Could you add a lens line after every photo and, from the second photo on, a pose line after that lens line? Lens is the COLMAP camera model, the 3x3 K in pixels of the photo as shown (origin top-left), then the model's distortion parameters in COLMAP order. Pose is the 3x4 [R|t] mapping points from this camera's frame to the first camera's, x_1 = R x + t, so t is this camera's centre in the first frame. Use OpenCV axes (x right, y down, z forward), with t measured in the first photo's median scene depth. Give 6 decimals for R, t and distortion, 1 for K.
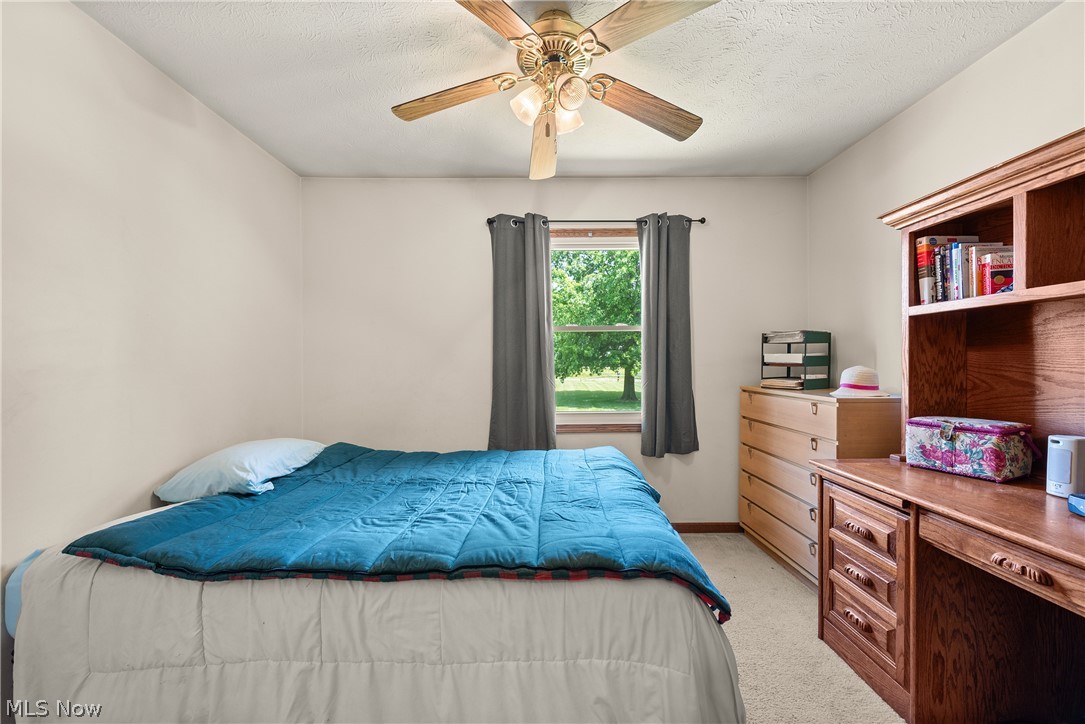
lens RADIAL K [[435.4, 0, 541.5], [0, 435.4, 364.5], [0, 0, 1]] dist [0.010101, -0.002197]
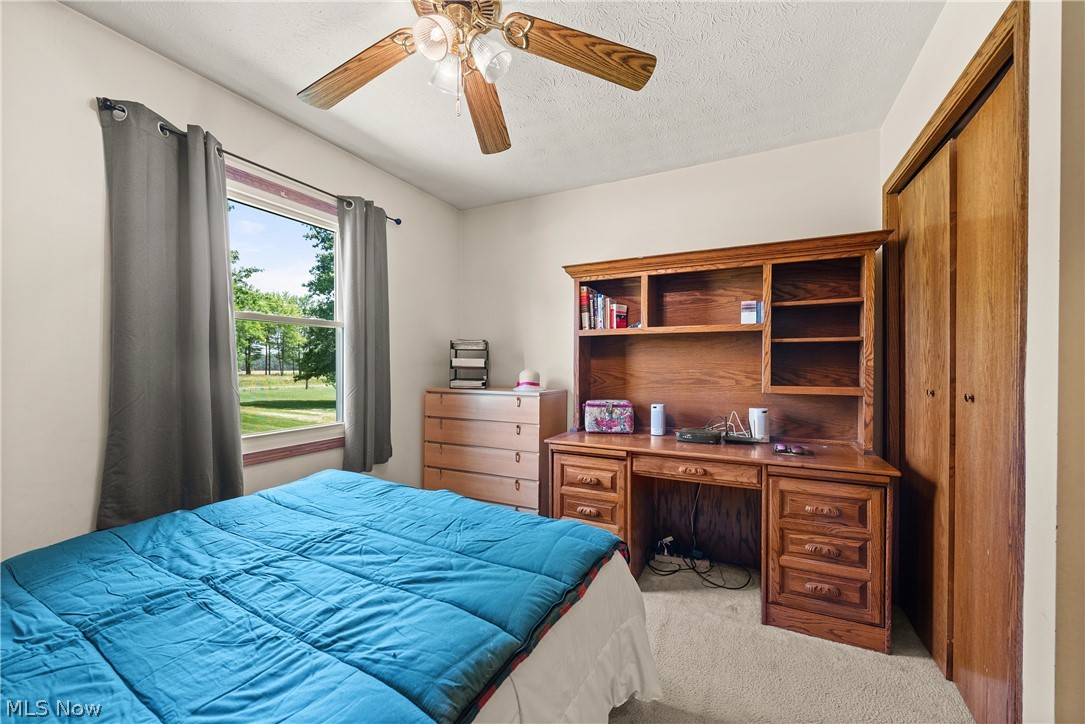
lens RADIAL K [[435.4, 0, 540.7], [0, 435.4, 366.2], [0, 0, 1]] dist [0.010101, -0.002197]
pose [[0.454797, 0.004233, 0.890585, -0.603900], [-0.000071, 0.999989, -0.004717, 0.002216], [-0.890595, 0.002082, 0.454793, 0.448709]]
